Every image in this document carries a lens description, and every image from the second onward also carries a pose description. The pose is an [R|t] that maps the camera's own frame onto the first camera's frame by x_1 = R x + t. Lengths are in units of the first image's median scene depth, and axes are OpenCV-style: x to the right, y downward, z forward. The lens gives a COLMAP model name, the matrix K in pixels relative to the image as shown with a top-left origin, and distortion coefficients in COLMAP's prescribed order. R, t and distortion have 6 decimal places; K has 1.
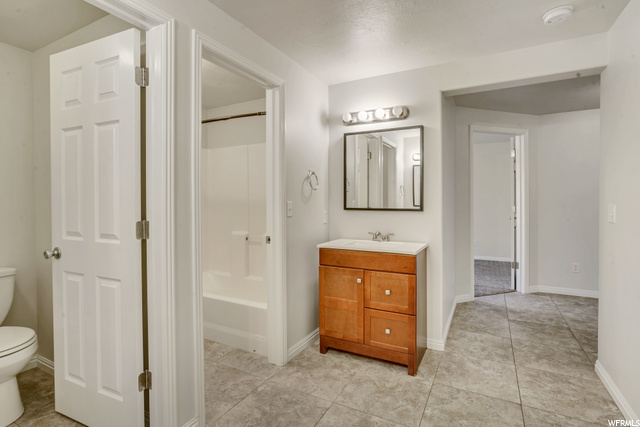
lens RADIAL K [[308.9, 0, 320.6], [0, 308.9, 214.4], [0, 0, 1]] dist [0.000531, 0.000098]
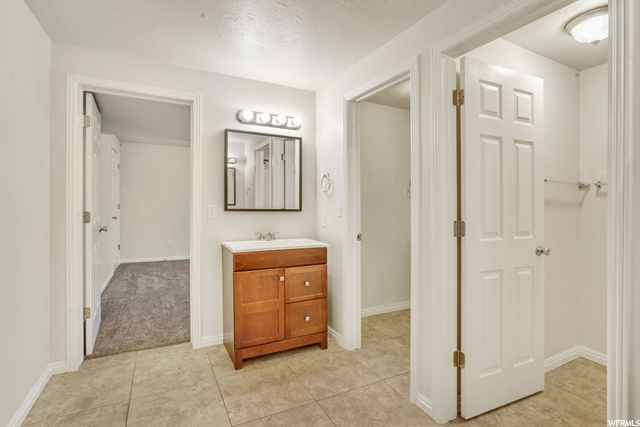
lens RADIAL K [[324.3, 0, 319.5], [0, 324.3, 206.9], [0, 0, 1]] dist [-0.001184, -0.000478]
pose [[0.578791, -0.000324, 0.815476, -0.654081], [0.019518, 0.999719, -0.013456, -0.009780], [-0.815242, 0.023705, 0.578635, 0.249329]]
